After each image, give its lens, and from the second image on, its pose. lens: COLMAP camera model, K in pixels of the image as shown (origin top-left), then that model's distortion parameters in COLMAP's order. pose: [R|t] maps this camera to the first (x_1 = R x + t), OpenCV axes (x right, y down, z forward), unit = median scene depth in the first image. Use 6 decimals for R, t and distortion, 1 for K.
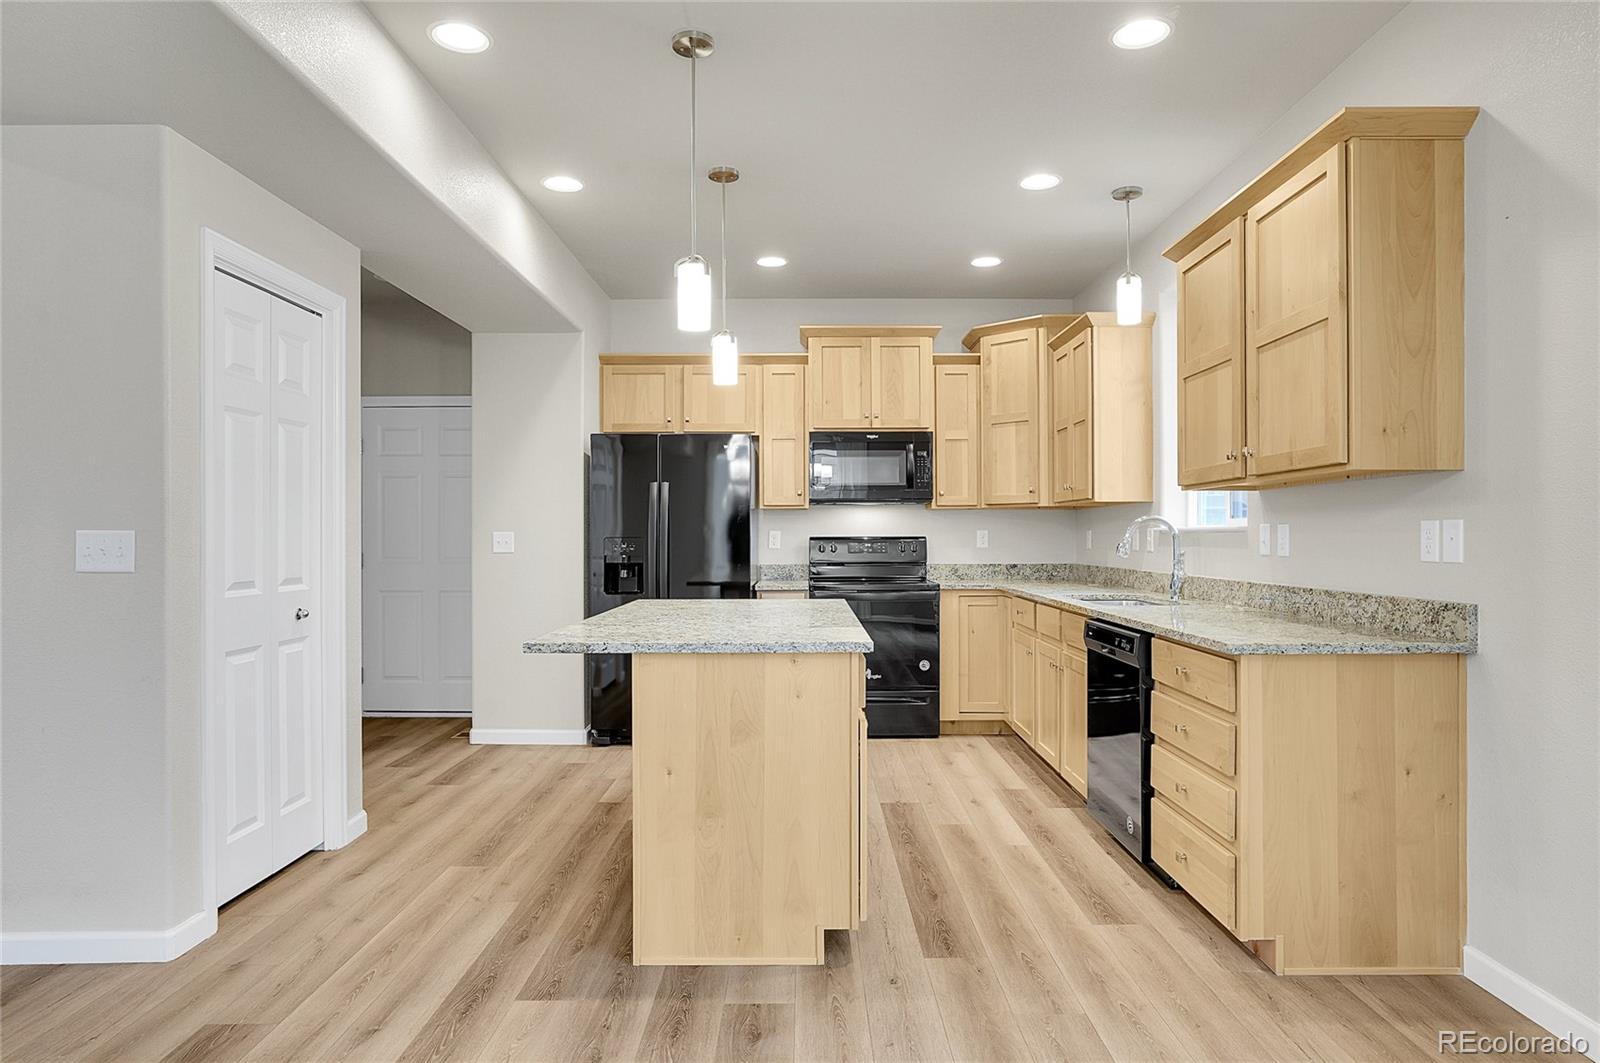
lens RADIAL K [[919.0, 0, 804.4], [0, 919.0, 534.1], [0, 0, 1]] dist [-0.022355, 0.005112]
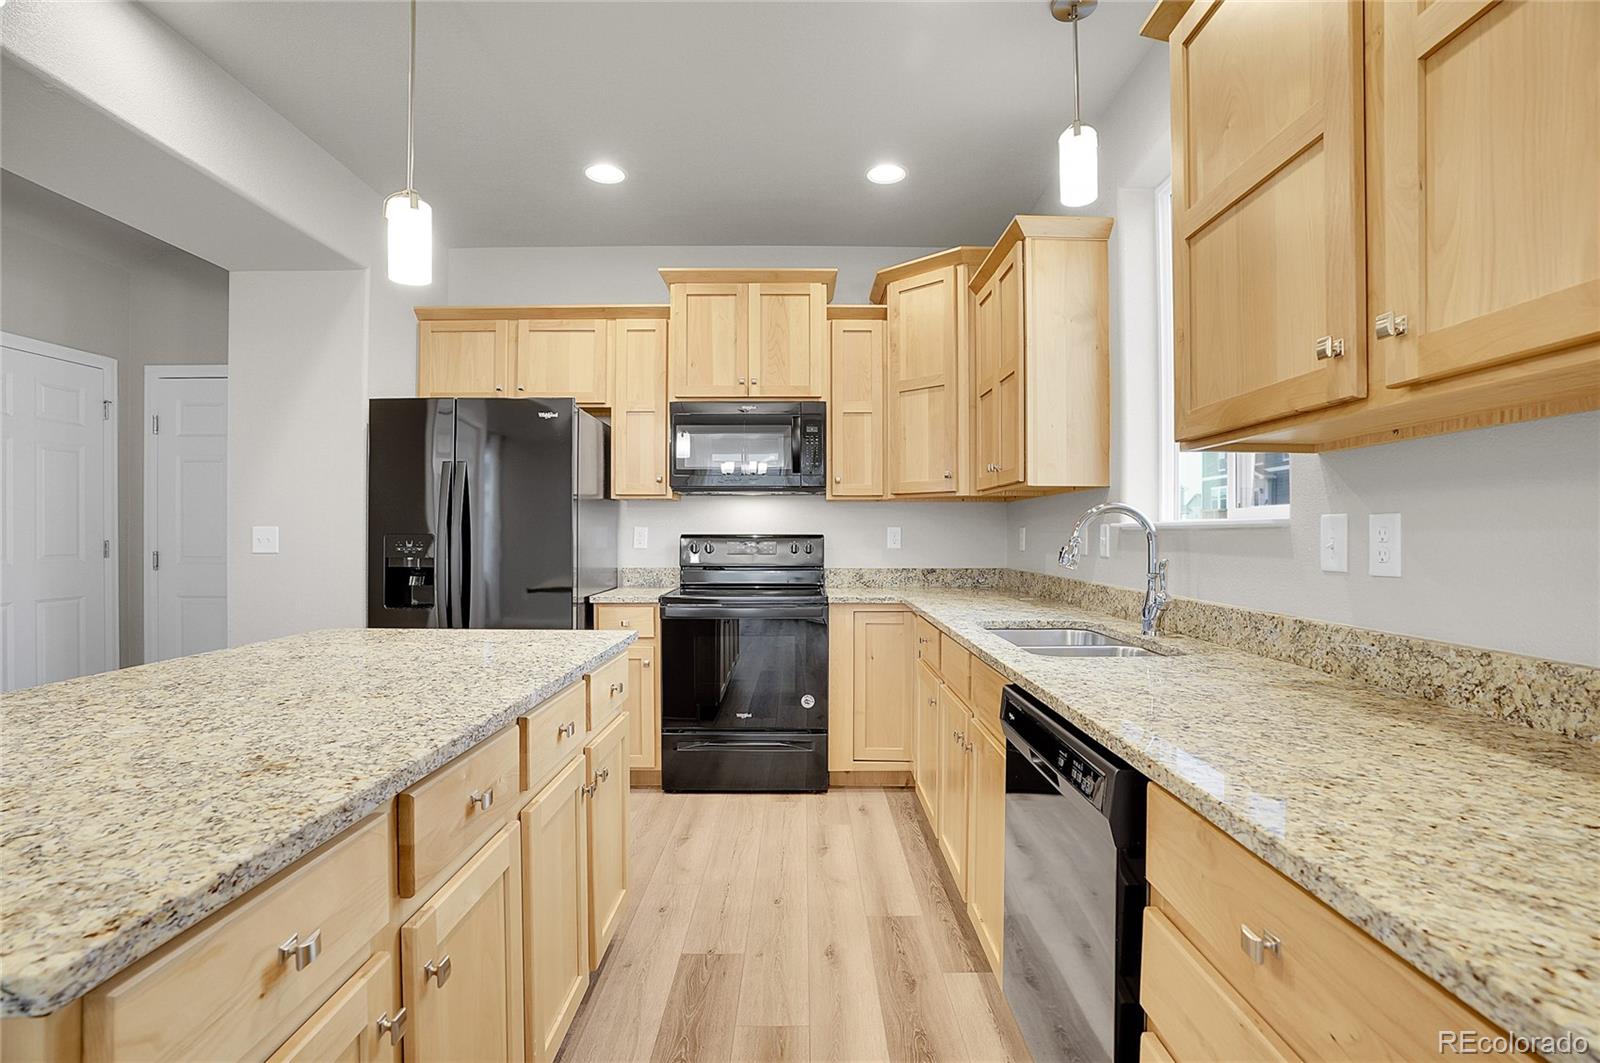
lens RADIAL K [[738.0, 0, 808.8], [0, 738.0, 535.2], [0, 0, 1]] dist [-0.043638, 0.009833]
pose [[0.999969, 0.004350, 0.006503, 0.128850], [-0.004372, 0.999984, 0.003500, 0.001148], [-0.006488, -0.003529, 0.999973, 0.386448]]
